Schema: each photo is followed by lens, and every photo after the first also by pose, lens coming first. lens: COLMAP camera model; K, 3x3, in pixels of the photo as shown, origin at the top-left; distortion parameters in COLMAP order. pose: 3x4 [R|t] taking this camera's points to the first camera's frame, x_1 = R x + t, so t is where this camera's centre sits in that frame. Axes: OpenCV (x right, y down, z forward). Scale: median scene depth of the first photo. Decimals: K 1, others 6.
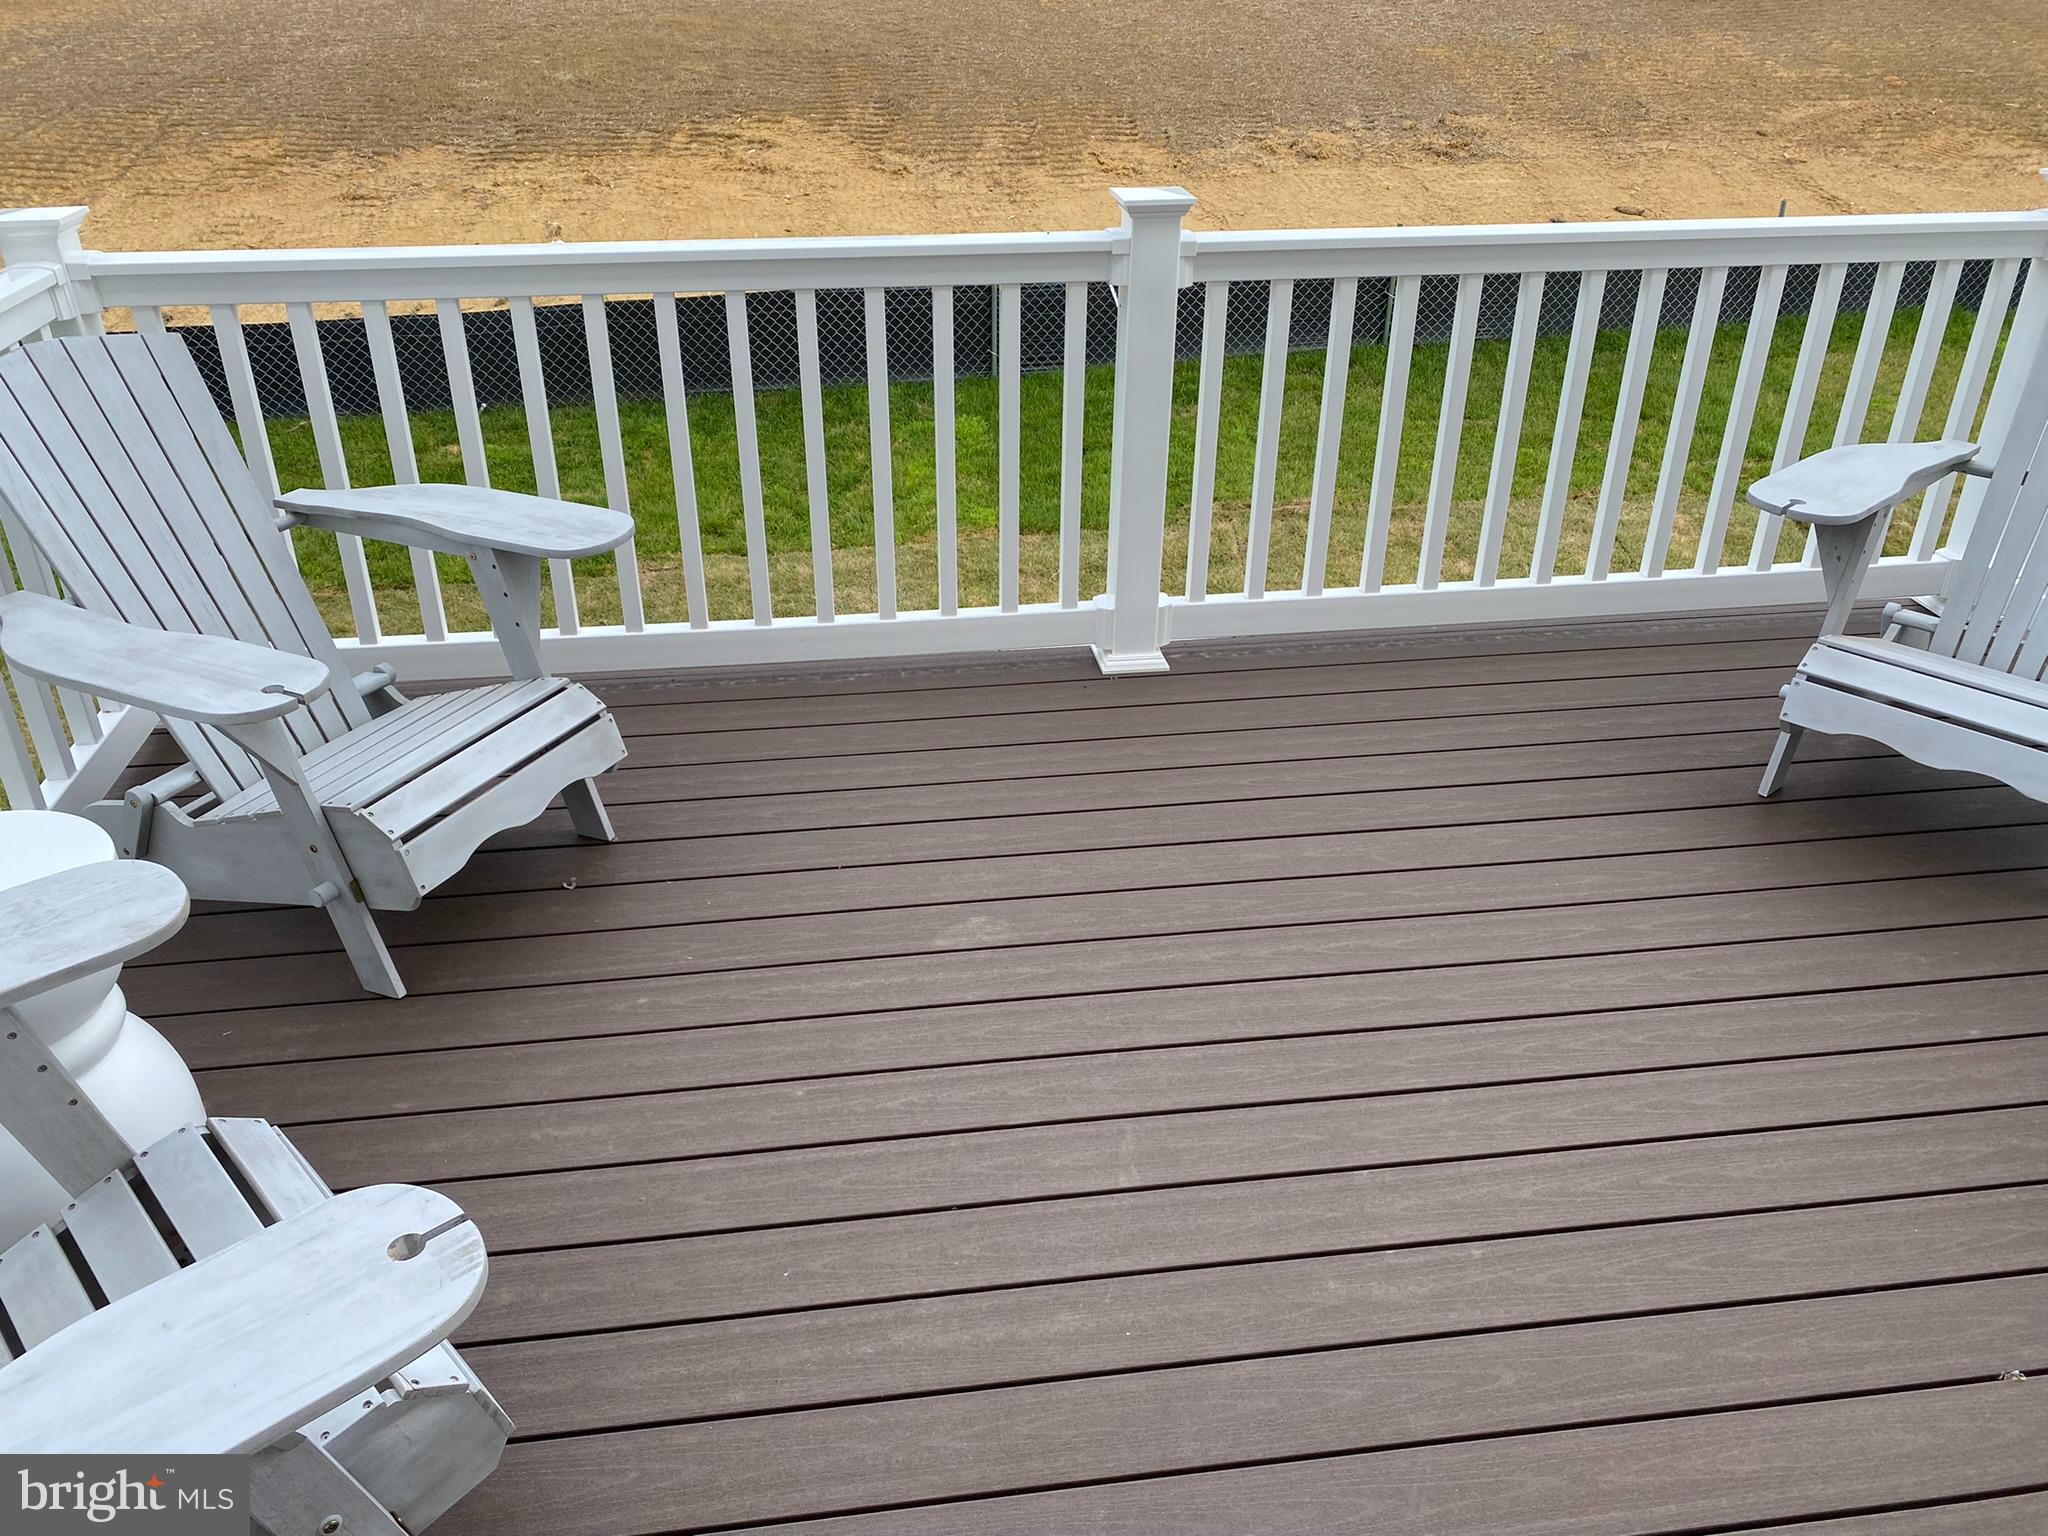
lens RADIAL K [[1555.8, 0, 1022.6], [0, 1555.8, 771.9], [0, 0, 1]] dist [0.050787, -0.064389]
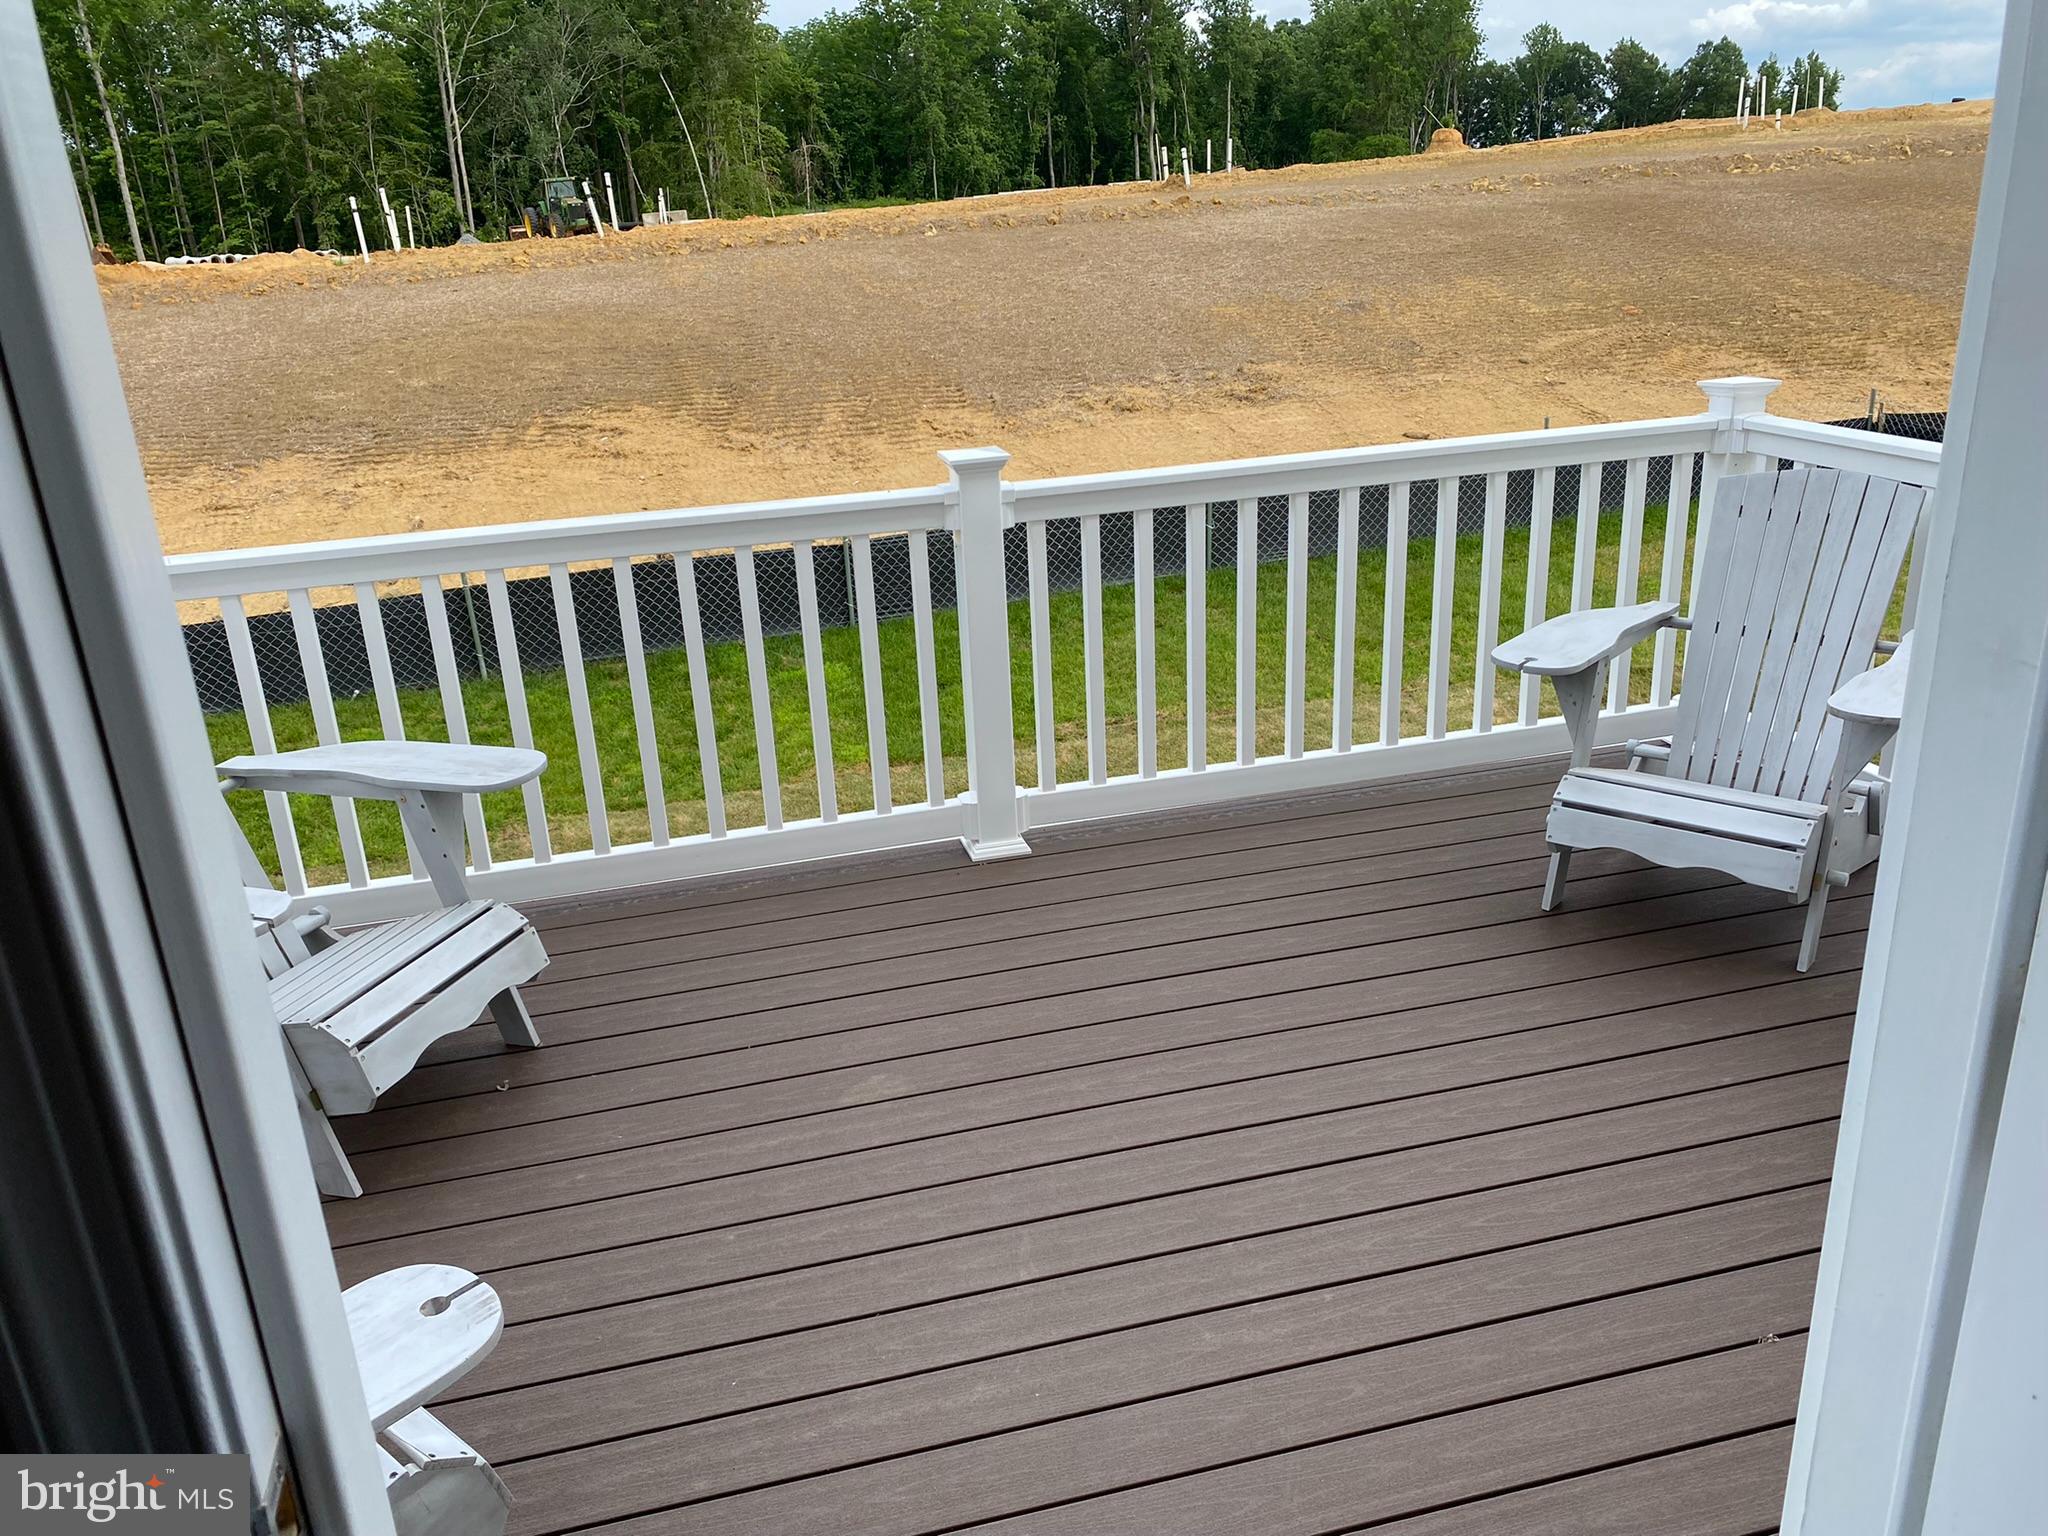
lens RADIAL K [[1555.8, 0, 1041.3], [0, 1555.8, 767.2], [0, 0, 1]] dist [0.050787, -0.064389]
pose [[0.991536, -0.088941, 0.094579, 0.001324], [0.102467, 0.983452, -0.149409, 0.049141], [-0.079725, 0.157836, 0.984242, -0.136298]]
